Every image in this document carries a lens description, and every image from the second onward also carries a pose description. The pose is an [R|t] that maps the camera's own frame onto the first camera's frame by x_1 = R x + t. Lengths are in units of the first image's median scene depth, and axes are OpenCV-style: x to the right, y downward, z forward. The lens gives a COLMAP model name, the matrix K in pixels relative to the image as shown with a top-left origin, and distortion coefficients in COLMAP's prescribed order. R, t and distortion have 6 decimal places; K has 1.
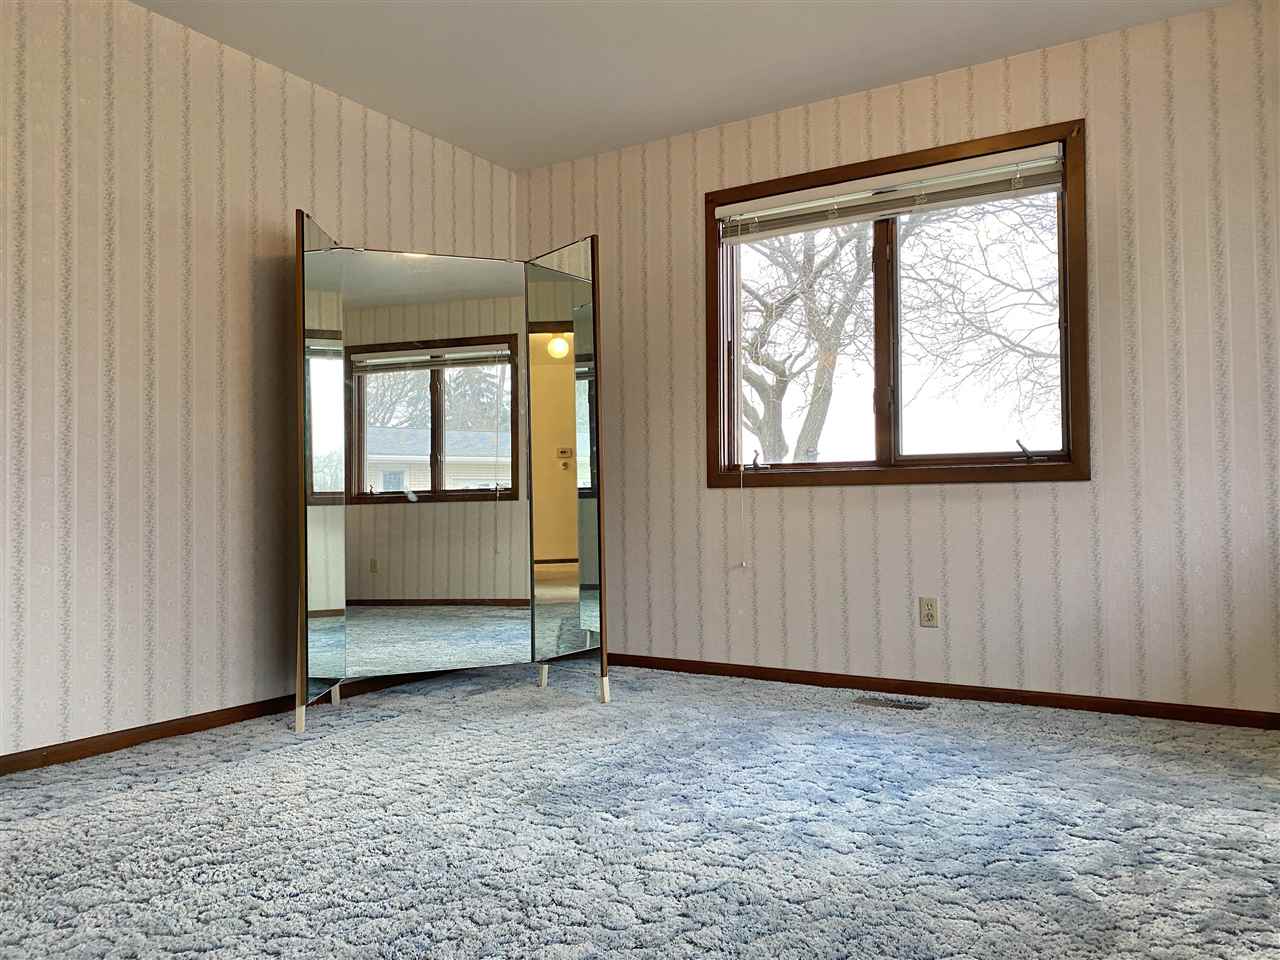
lens RADIAL K [[971.8, 0, 641.8], [0, 971.8, 475.3], [0, 0, 1]] dist [0.017007, -0.005163]
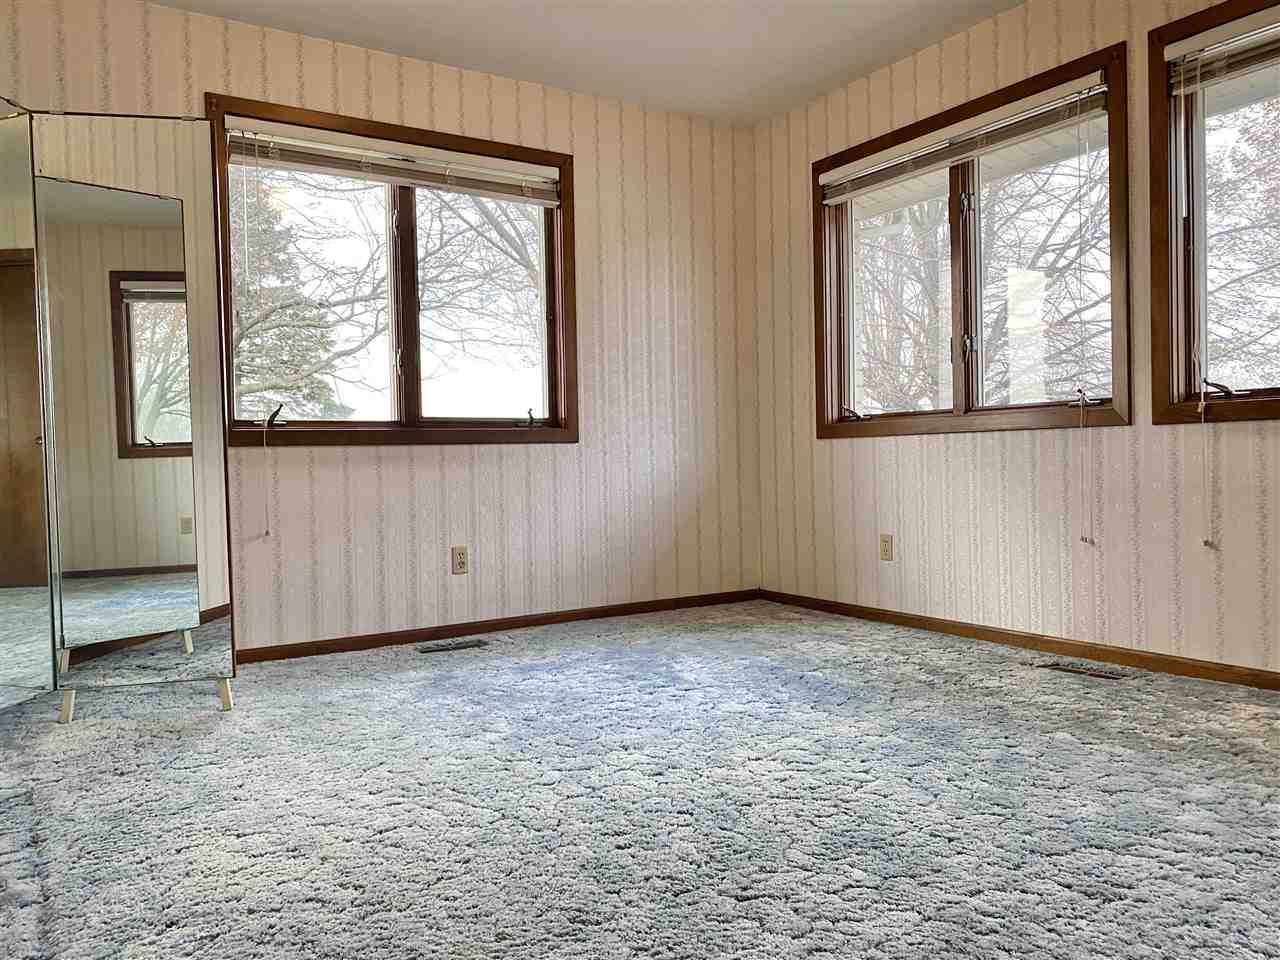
lens RADIAL K [[971.8, 0, 642.9], [0, 971.8, 485.7], [0, 0, 1]] dist [0.017007, -0.005163]
pose [[0.433027, -0.027216, 0.900970, -0.617869], [-0.007477, 0.999401, 0.033783, 0.017464], [-0.901350, -0.021366, 0.432564, 0.344347]]
